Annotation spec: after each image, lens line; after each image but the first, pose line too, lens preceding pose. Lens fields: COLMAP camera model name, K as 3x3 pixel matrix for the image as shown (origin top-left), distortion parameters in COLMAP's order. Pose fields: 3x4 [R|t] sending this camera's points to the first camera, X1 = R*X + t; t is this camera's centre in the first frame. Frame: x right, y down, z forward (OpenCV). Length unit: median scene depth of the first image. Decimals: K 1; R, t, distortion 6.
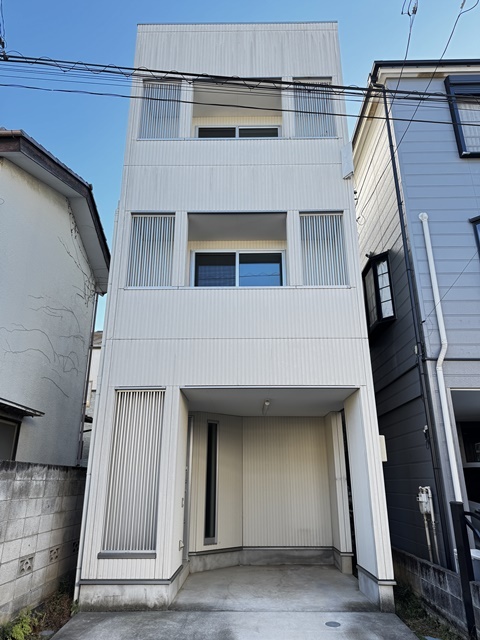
lens RADIAL K [[451.7, 0, 239.5], [0, 451.7, 320.6], [0, 0, 1]] dist [0.039179, -0.034680]
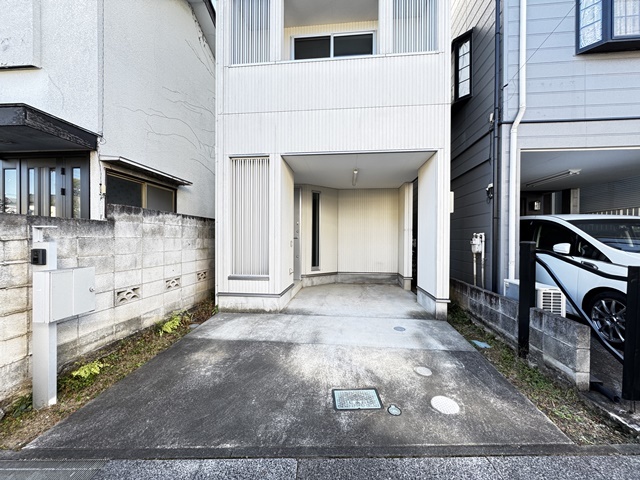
lens RADIAL K [[254.9, 0, 319.7], [0, 254.9, 240.9], [0, 0, 1]] dist [-0.004590, 0.000429]
pose [[0.995722, 0.007196, -0.092121, 0.027650], [0.025017, 0.938732, 0.343738, 0.113832], [0.088951, -0.344572, 0.934536, 0.256029]]
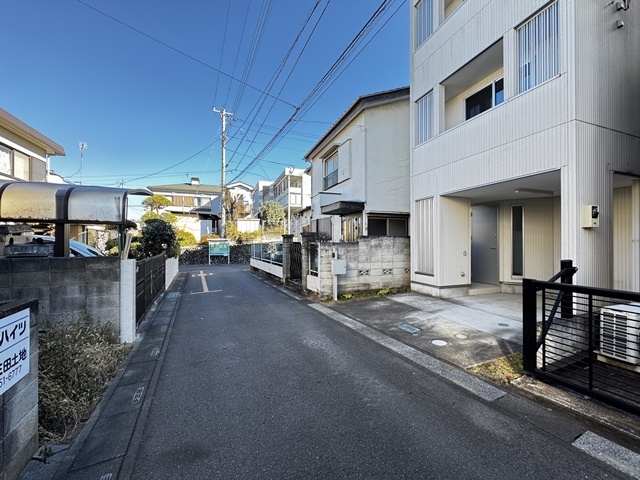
lens RADIAL K [[254.9, 0, 319.1], [0, 254.9, 241.1], [0, 0, 1]] dist [-0.004590, 0.000429]
pose [[0.349392, -0.002594, -0.936973, 0.556327], [0.315647, 0.941871, 0.115096, 0.044300], [0.882209, -0.335966, 0.329900, 0.143173]]
